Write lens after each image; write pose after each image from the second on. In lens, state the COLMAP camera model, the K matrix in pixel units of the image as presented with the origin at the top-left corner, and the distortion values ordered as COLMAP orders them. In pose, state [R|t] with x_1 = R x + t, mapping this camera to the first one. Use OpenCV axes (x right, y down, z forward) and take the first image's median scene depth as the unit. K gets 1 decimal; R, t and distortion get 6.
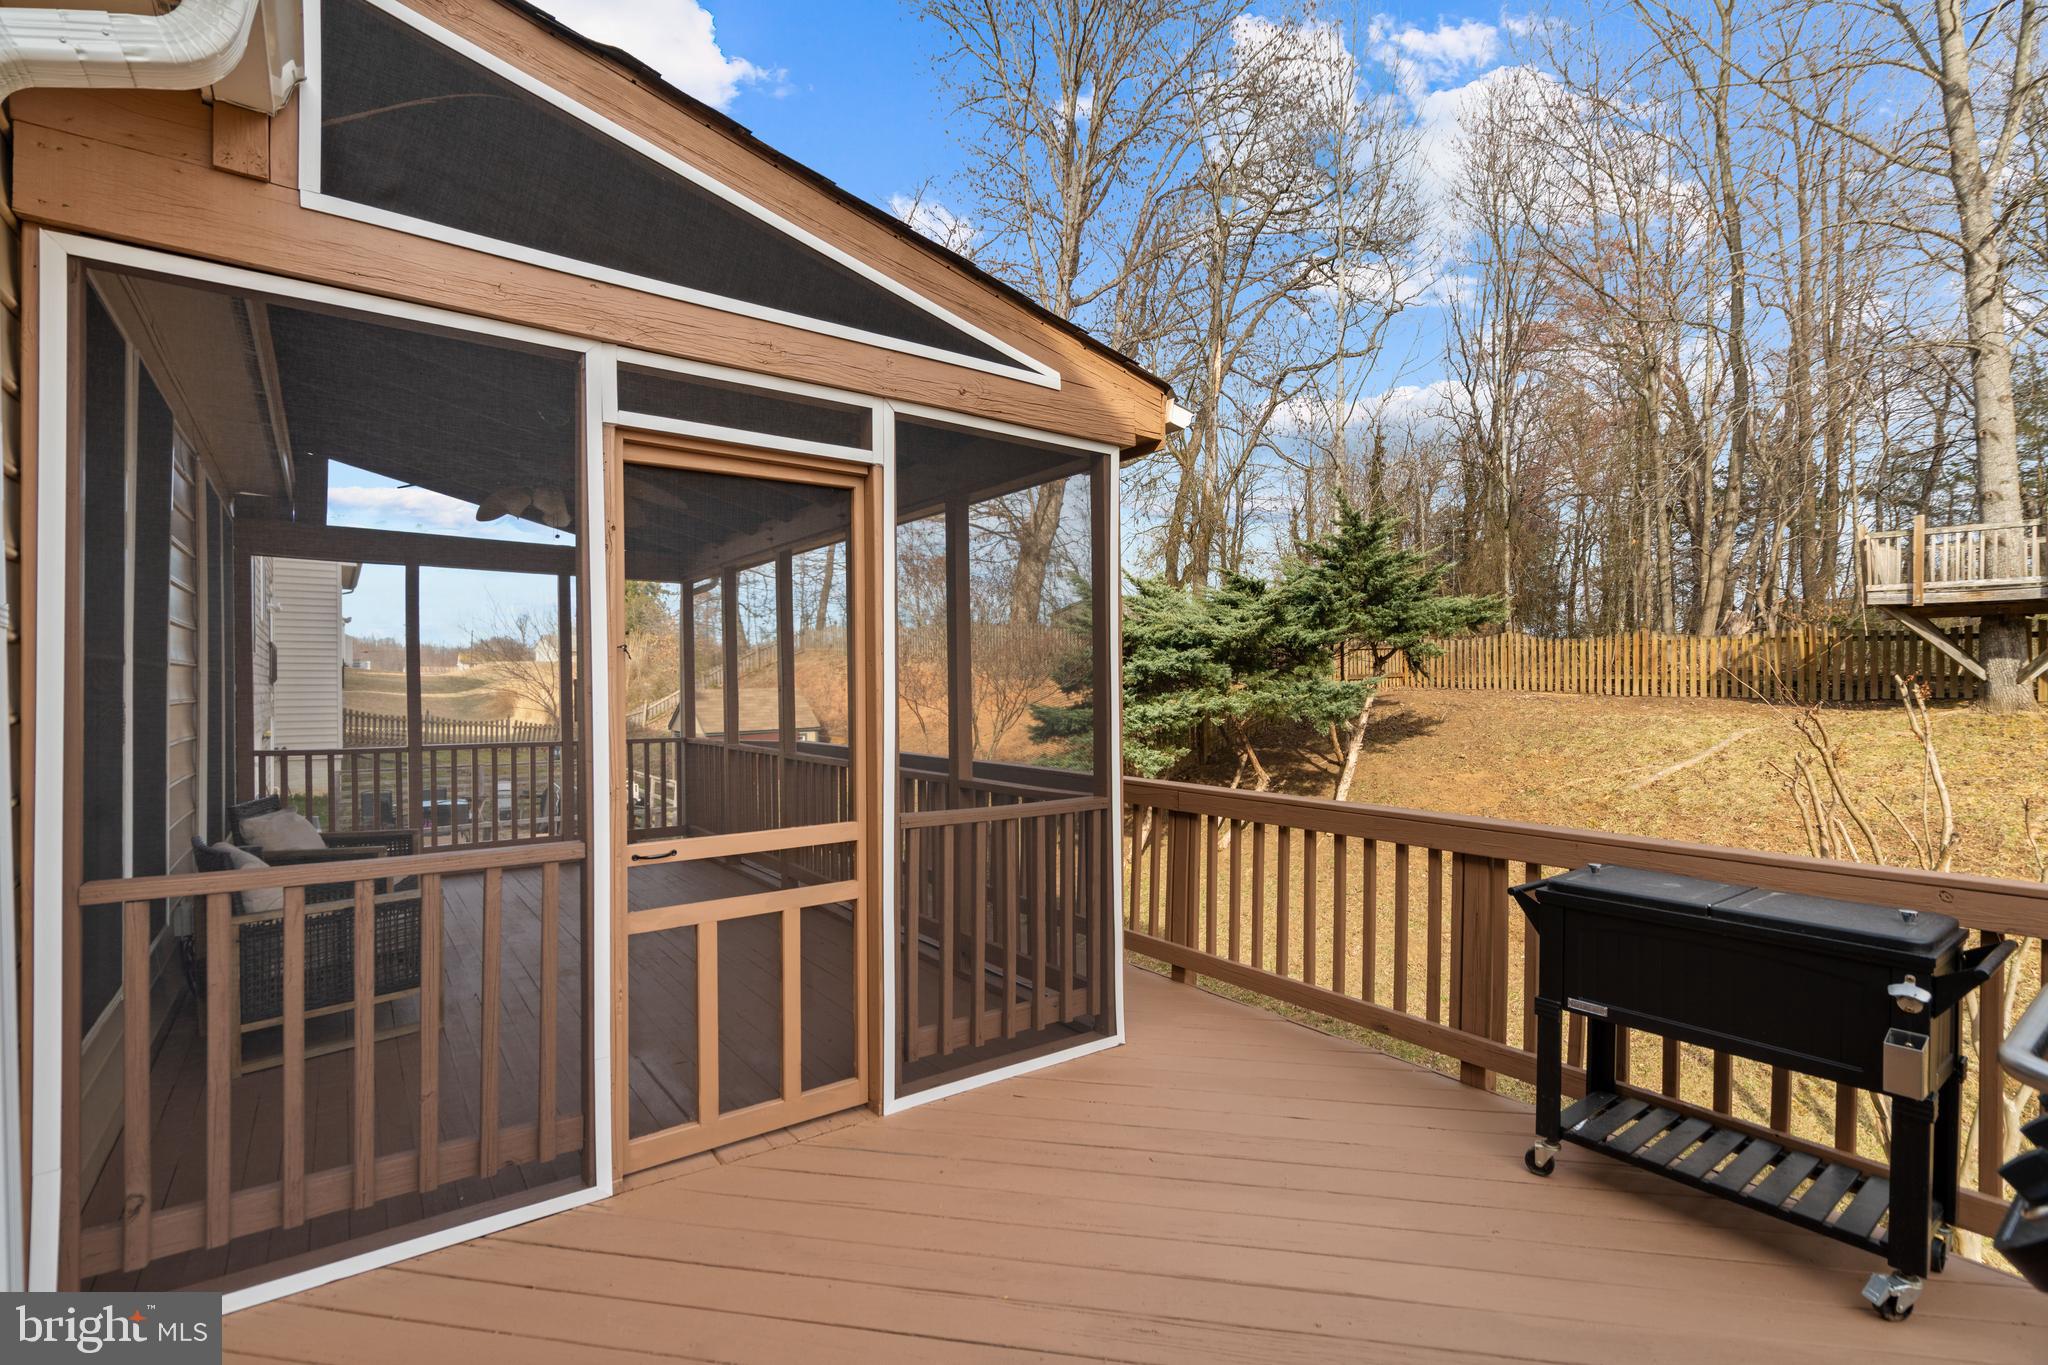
lens RADIAL K [[913.1, 0, 1013.9], [0, 913.1, 689.0], [0, 0, 1]] dist [-0.004671, 0.000959]
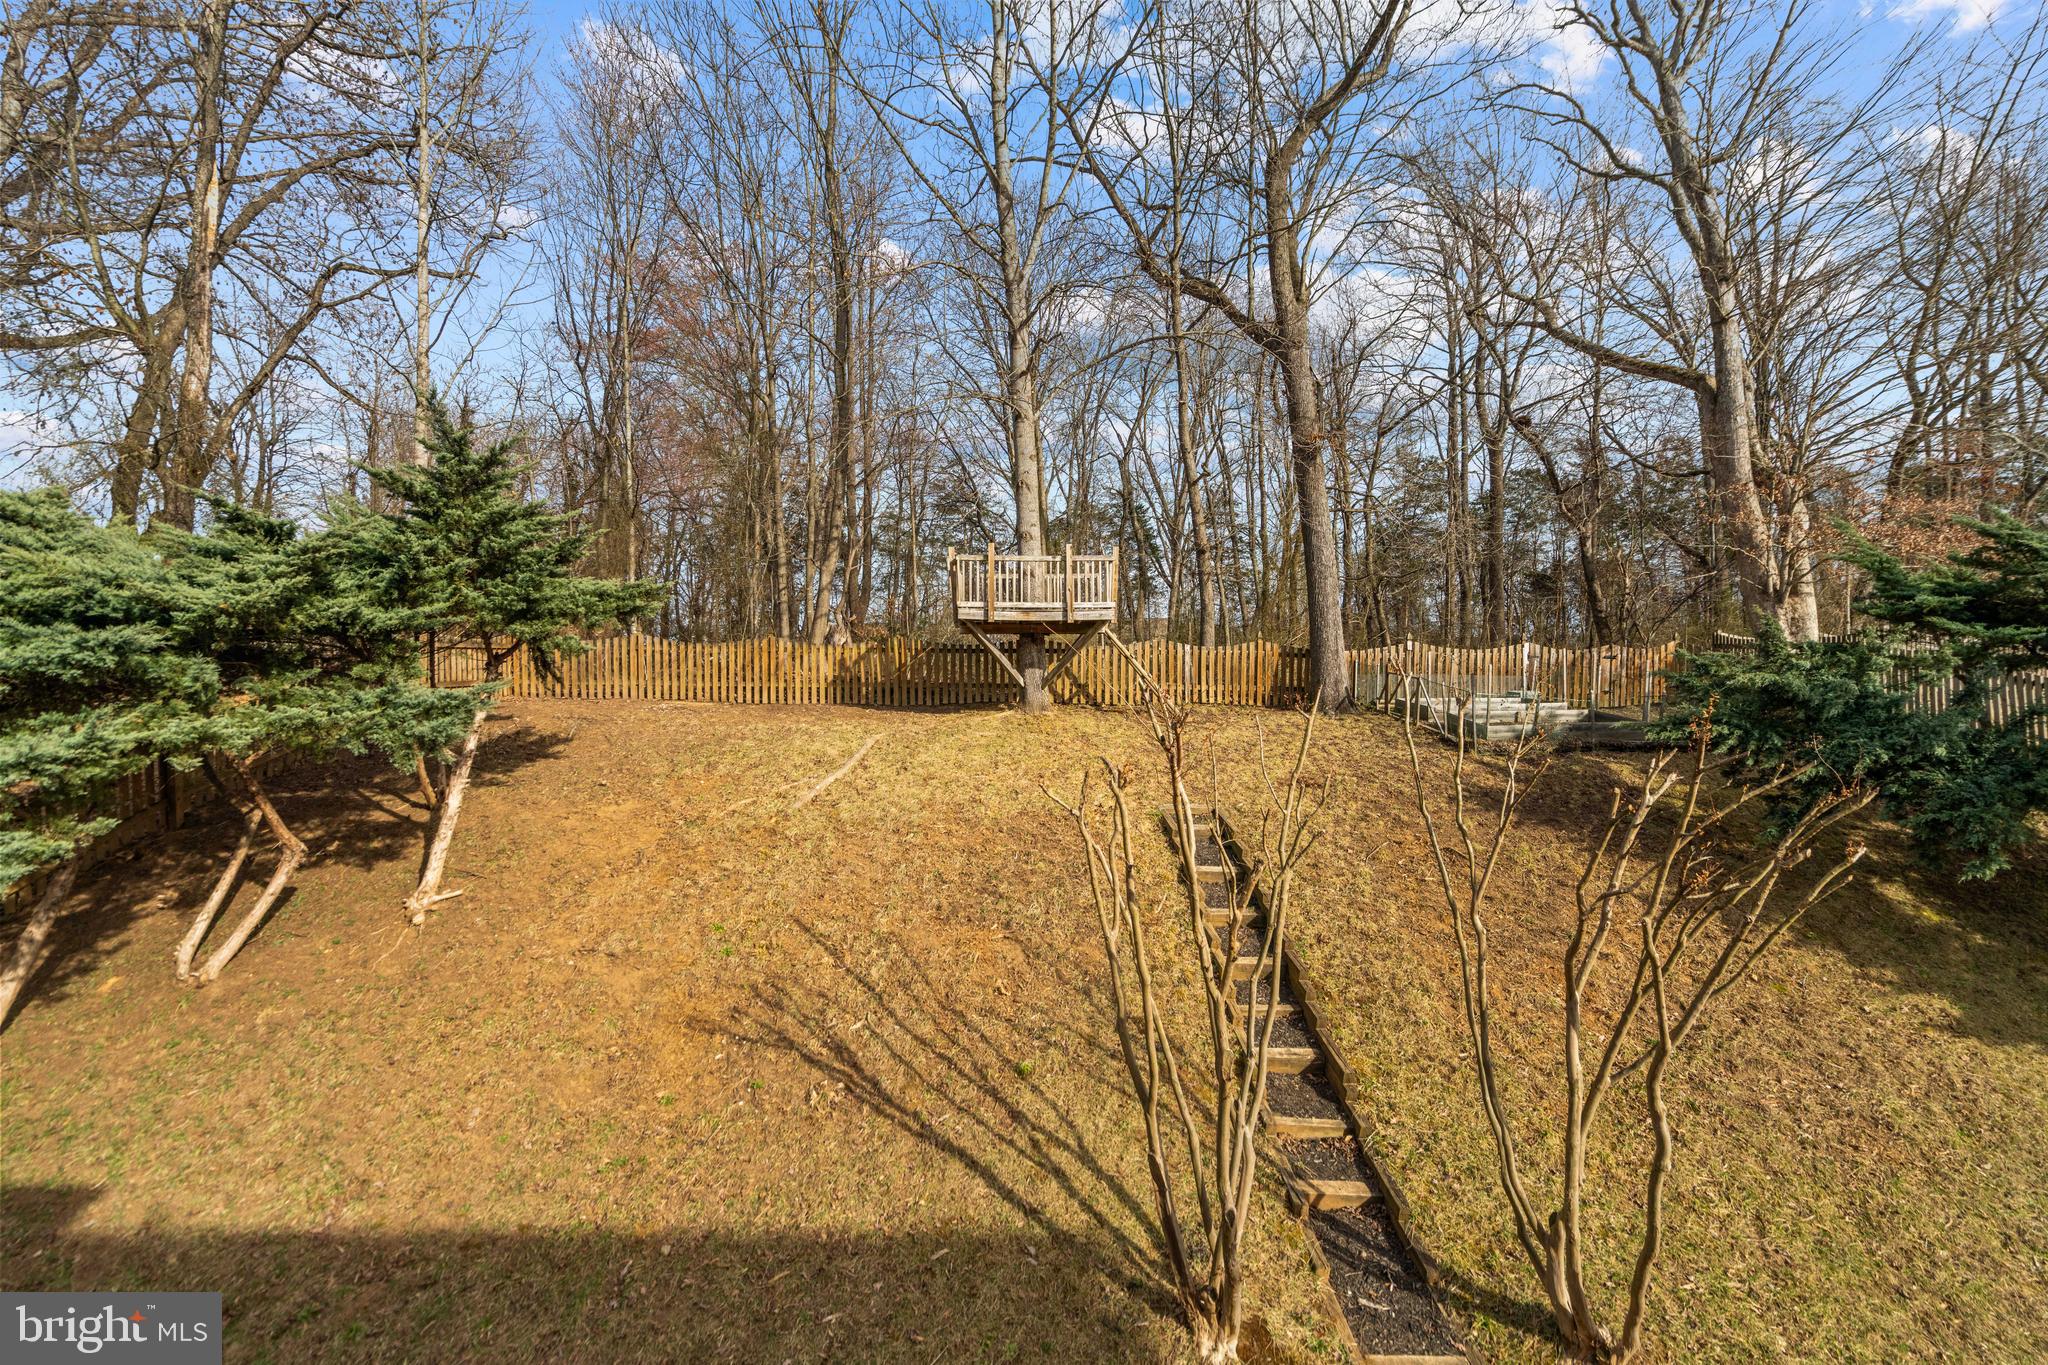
lens RADIAL K [[913.1, 0, 1013.9], [0, 913.1, 689.0], [0, 0, 1]] dist [-0.004671, 0.000959]
pose [[0.600822, -0.002094, 0.799380, 0.083624], [0.009776, 0.999941, -0.004728, -0.000955], [-0.799323, 0.010655, 0.600807, 0.273072]]
